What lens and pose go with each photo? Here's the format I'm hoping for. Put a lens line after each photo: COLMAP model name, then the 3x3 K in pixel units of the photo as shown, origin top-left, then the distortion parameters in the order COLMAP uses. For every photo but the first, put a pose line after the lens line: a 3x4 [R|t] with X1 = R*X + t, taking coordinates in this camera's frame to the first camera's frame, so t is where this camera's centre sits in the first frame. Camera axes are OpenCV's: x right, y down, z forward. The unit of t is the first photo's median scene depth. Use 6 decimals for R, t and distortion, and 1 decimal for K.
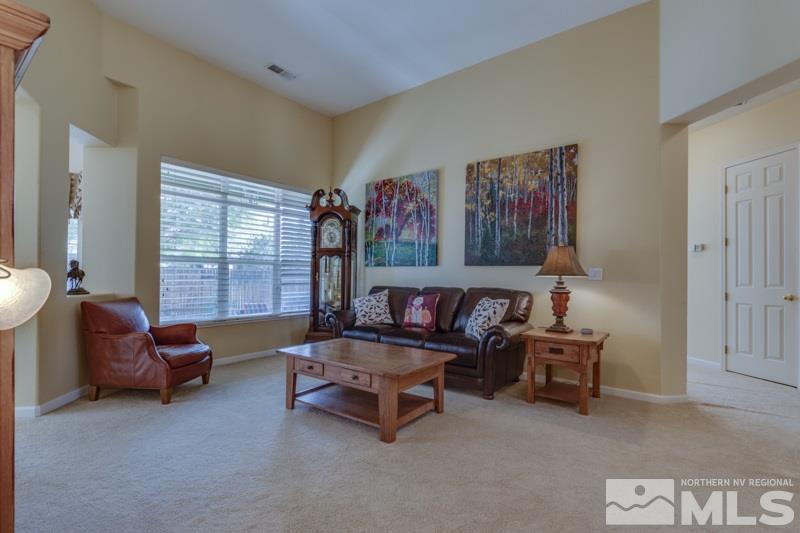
lens RADIAL K [[369.8, 0, 399.6], [0, 369.8, 272.9], [0, 0, 1]] dist [0.001027, 0.000094]
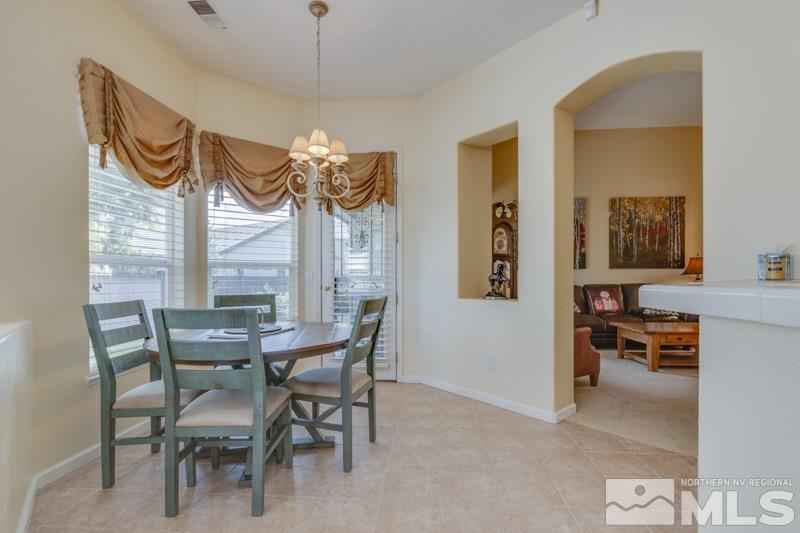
lens RADIAL K [[396.9, 0, 375.7], [0, 396.9, 281.3], [0, 0, 1]] dist [0.002354, 0.000405]
pose [[0.834072, -0.019320, 0.551318, -1.509193], [0.013016, 0.999798, 0.015345, -0.006649], [-0.551502, -0.005623, 0.834154, 0.231420]]
